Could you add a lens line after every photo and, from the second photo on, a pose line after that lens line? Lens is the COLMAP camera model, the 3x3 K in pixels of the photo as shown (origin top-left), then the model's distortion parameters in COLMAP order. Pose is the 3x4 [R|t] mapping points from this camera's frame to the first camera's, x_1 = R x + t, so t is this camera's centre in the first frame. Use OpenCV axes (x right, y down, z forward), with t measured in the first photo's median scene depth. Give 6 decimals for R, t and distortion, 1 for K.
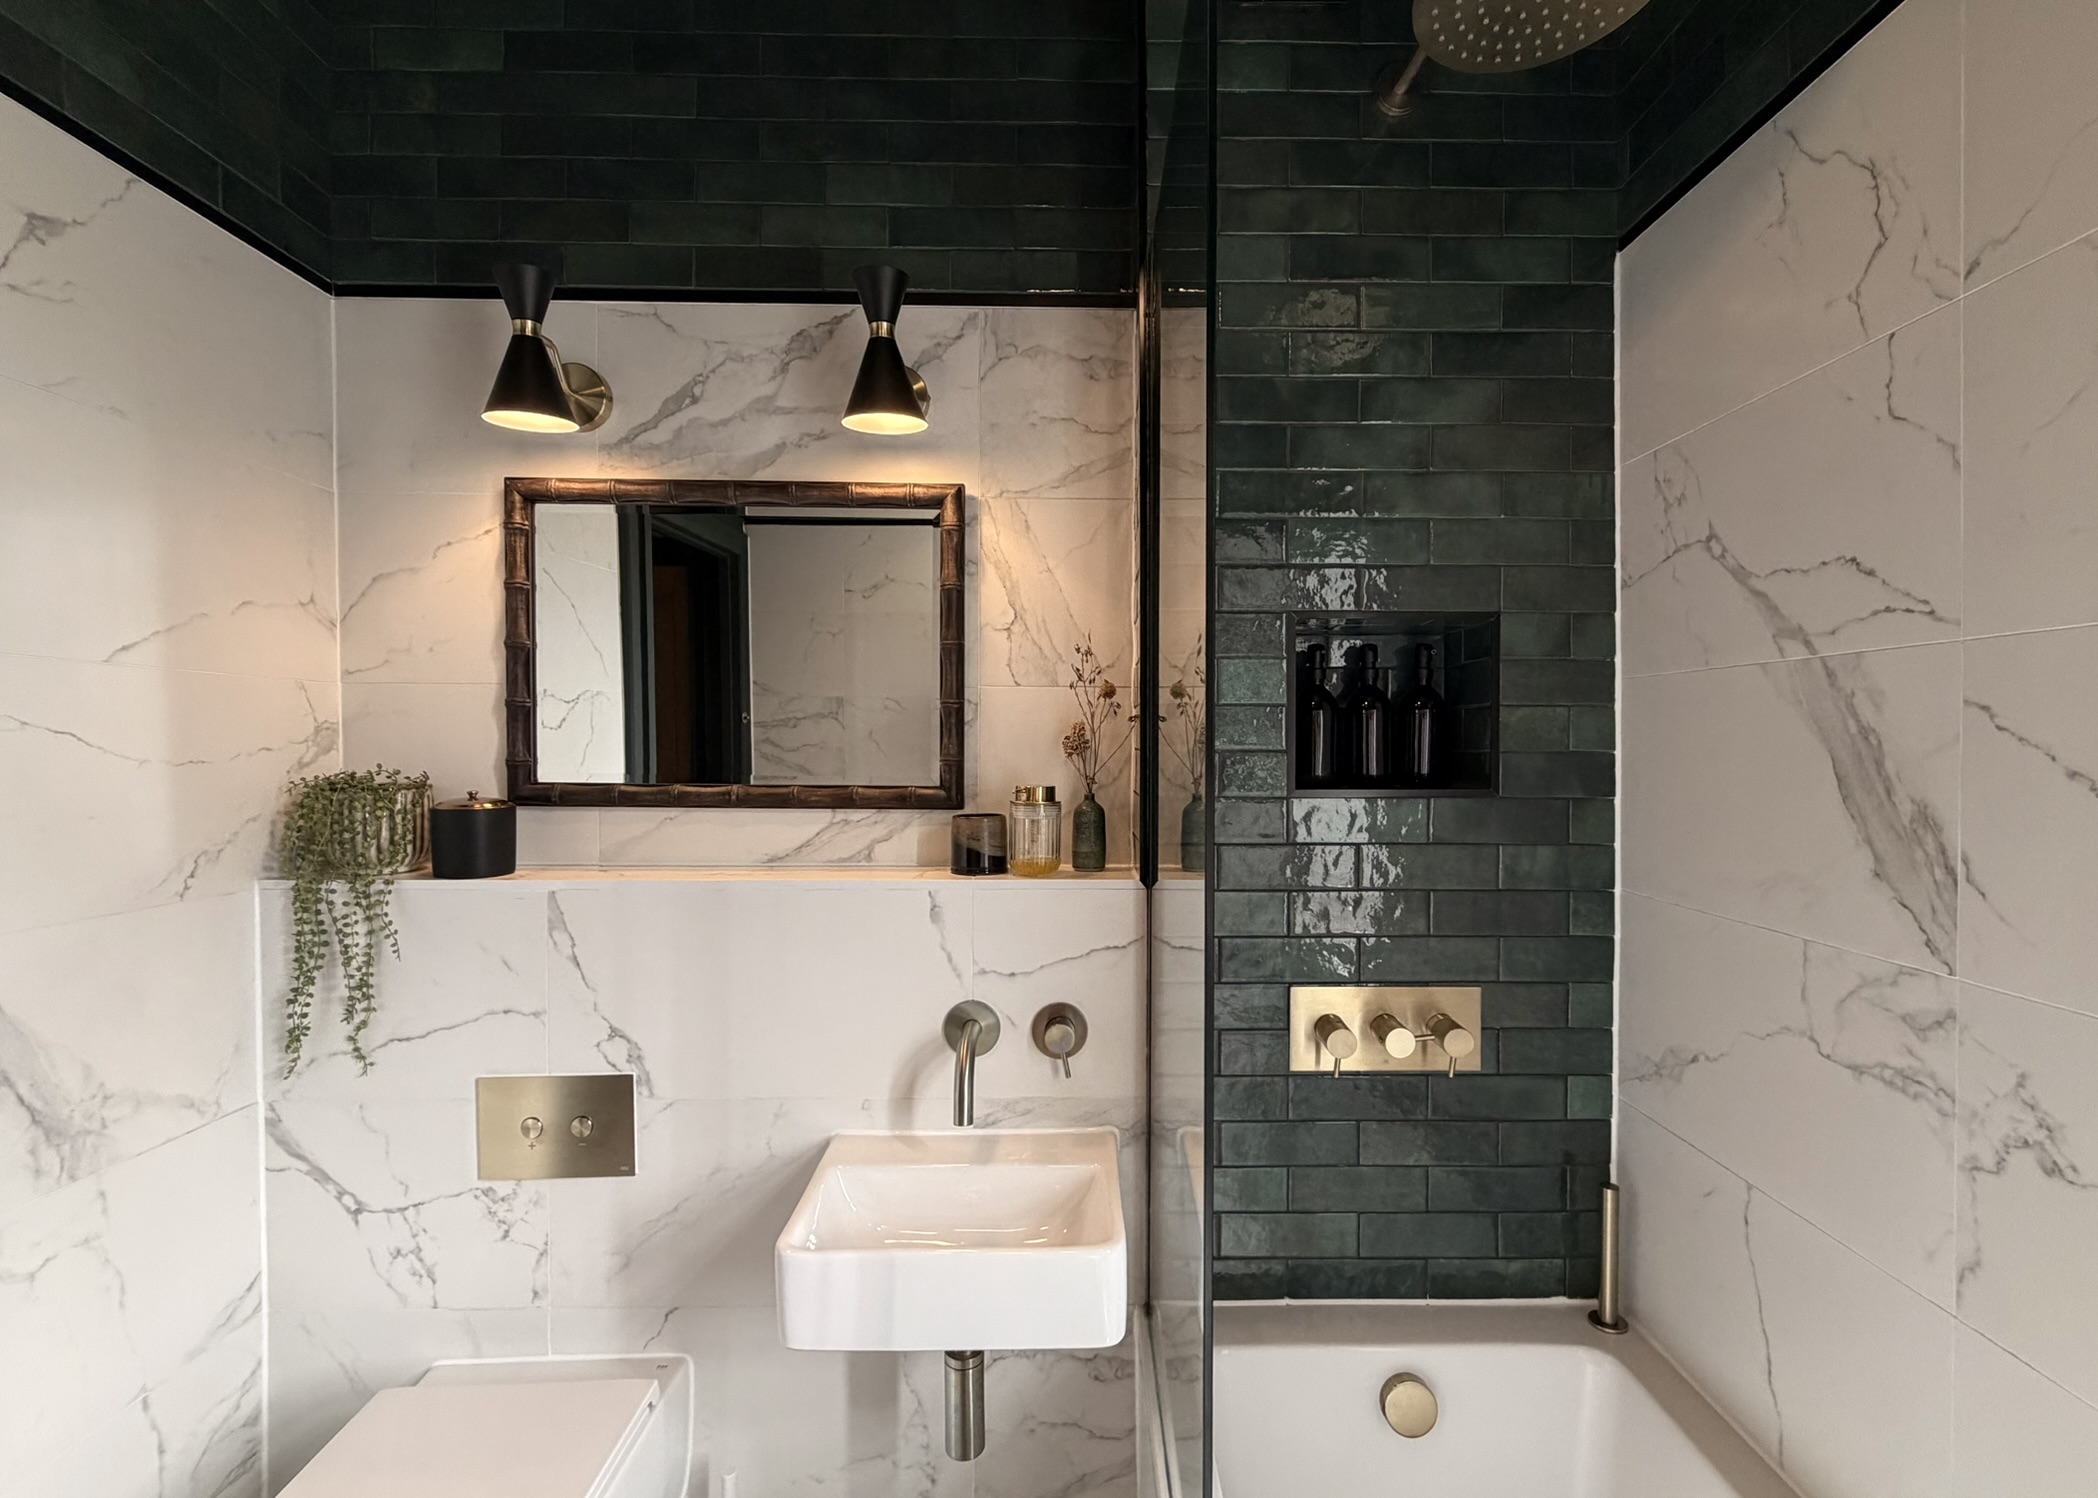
lens RADIAL K [[944.4, 0, 1049.0], [0, 944.4, 749.0], [0, 0, 1]] dist [0.000409, -0.000552]
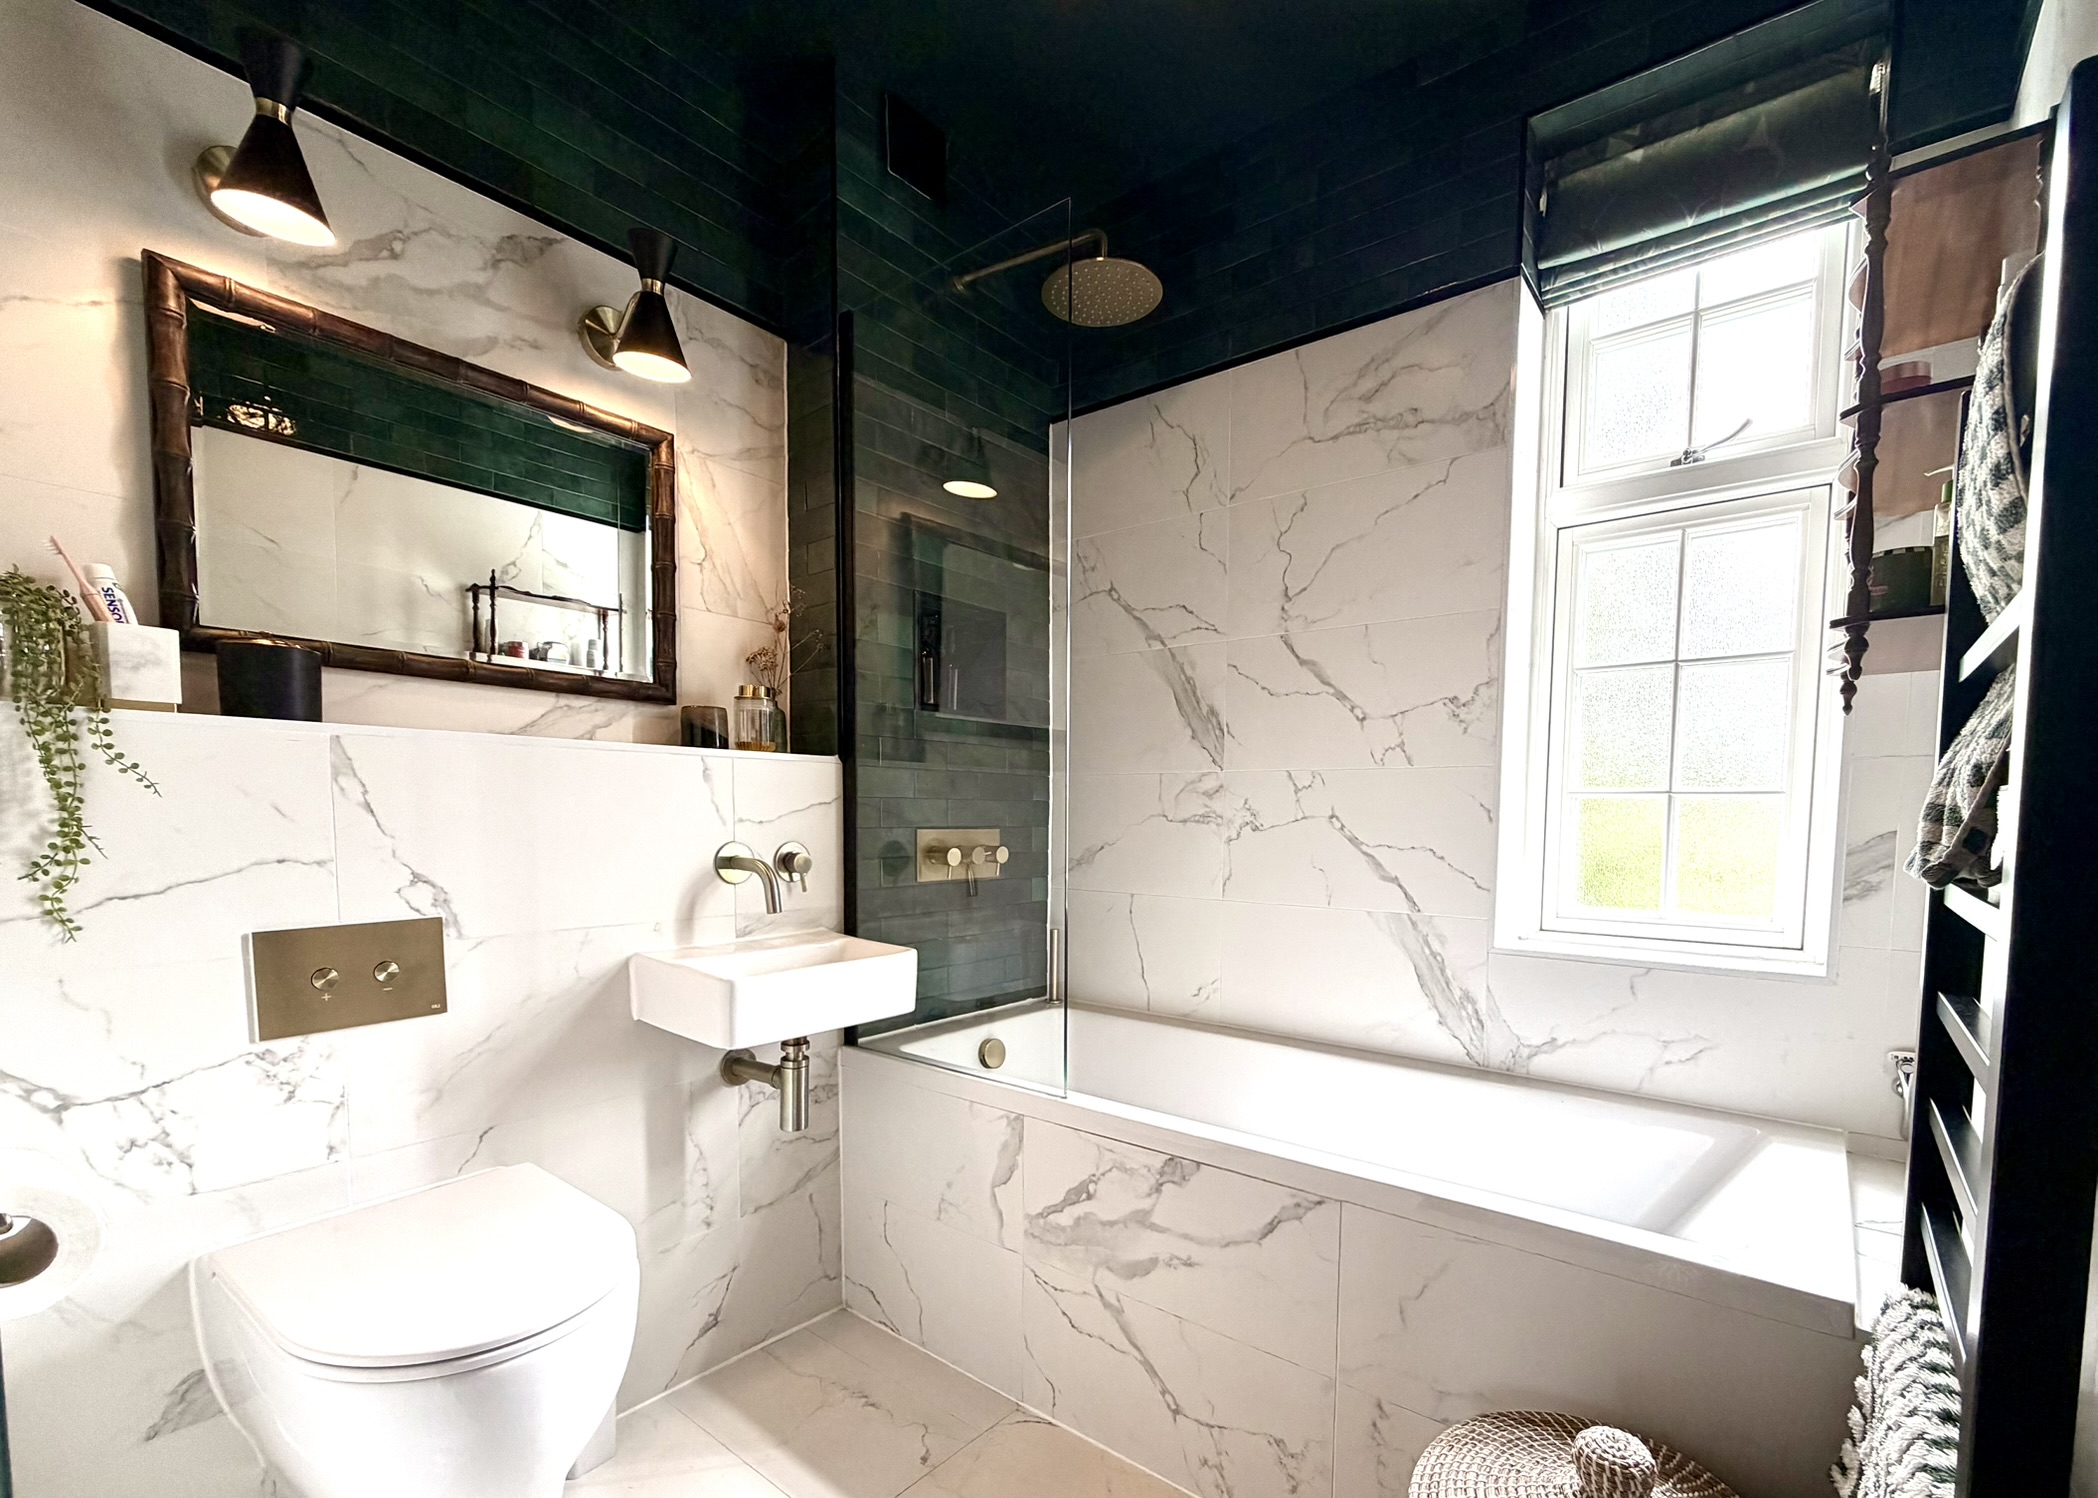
lens RADIAL K [[957.2, 0, 1058.8], [0, 957.2, 848.6], [0, 0, 1]] dist [0.002591, -0.000055]
pose [[0.630055, -0.017101, 0.776362, -0.829470], [-0.012670, 0.999398, 0.032296, 0.226994], [-0.776447, -0.030185, 0.629459, -0.188543]]
